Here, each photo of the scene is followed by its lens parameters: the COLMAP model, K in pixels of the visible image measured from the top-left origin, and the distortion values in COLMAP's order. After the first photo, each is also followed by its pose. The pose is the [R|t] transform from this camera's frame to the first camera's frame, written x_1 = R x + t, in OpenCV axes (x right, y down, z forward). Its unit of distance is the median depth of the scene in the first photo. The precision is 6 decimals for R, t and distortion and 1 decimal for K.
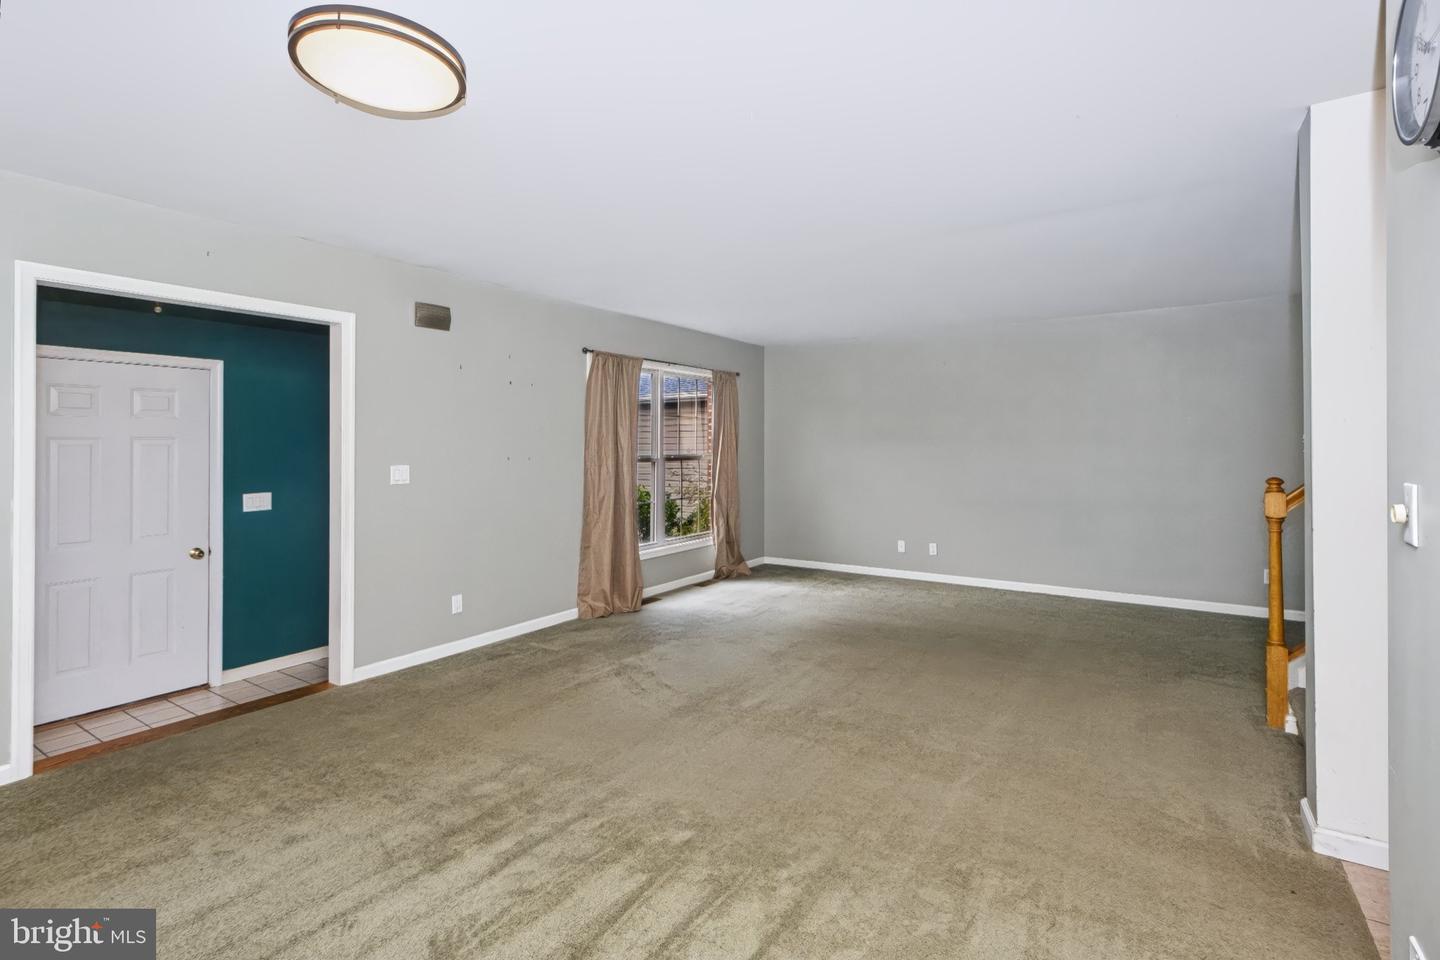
lens RADIAL K [[685.8, 0, 725.2], [0, 685.8, 445.5], [0, 0, 1]] dist [0.000980, 0.000262]
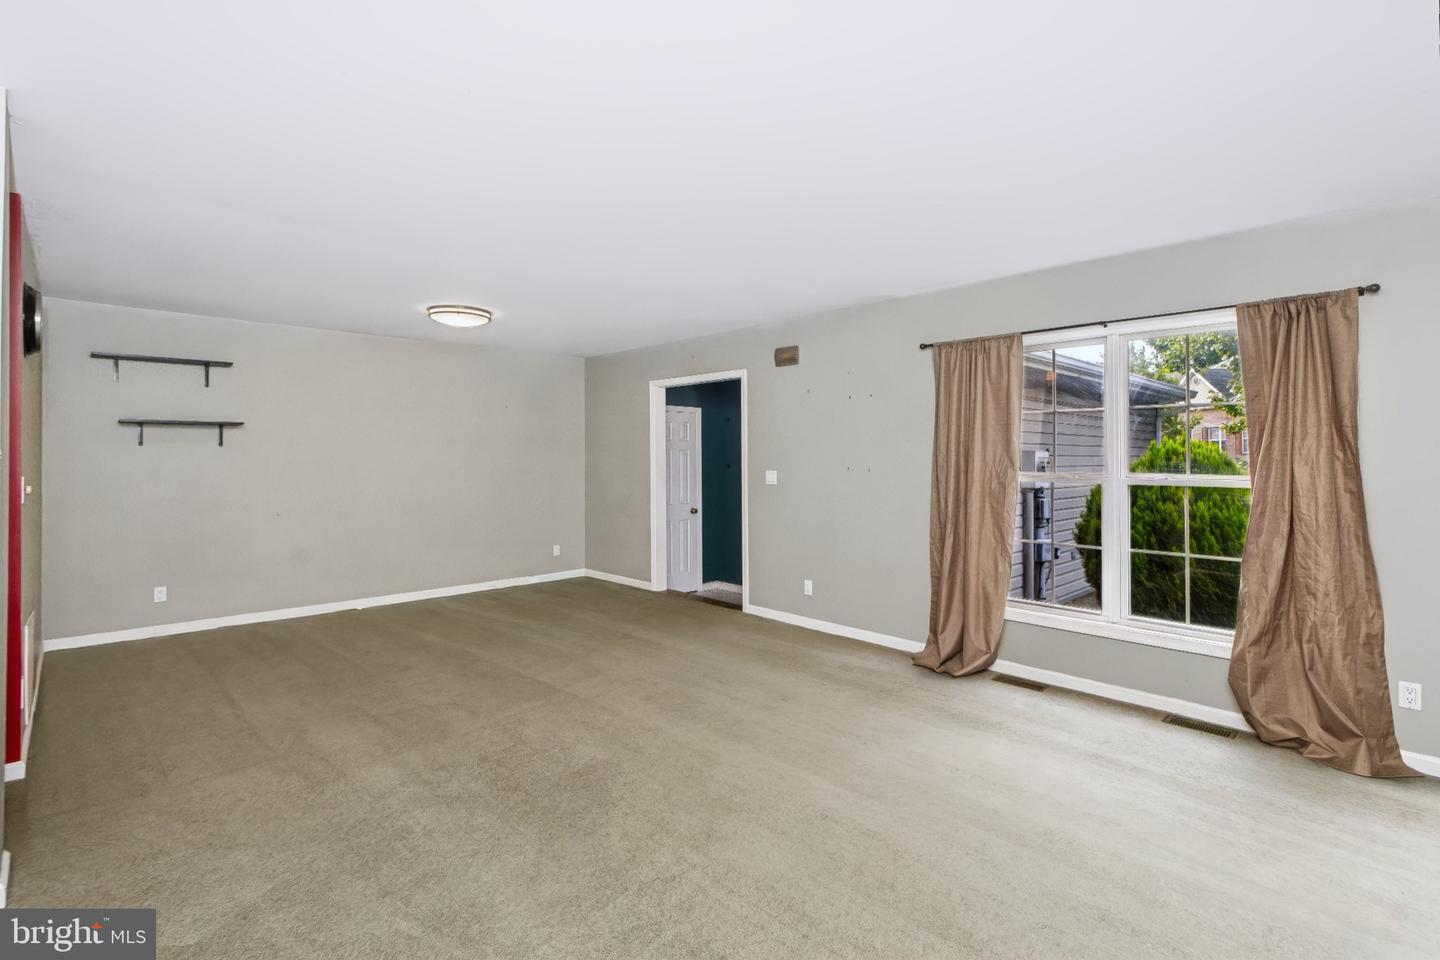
lens RADIAL K [[685.8, 0, 725.2], [0, 685.8, 445.5], [0, 0, 1]] dist [0.000980, 0.000262]
pose [[-0.220950, 0.000803, -0.975285, 0.698193], [0.010712, 0.999941, -0.001604, -0.016357], [0.975226, -0.010801, -0.220946, 0.958232]]
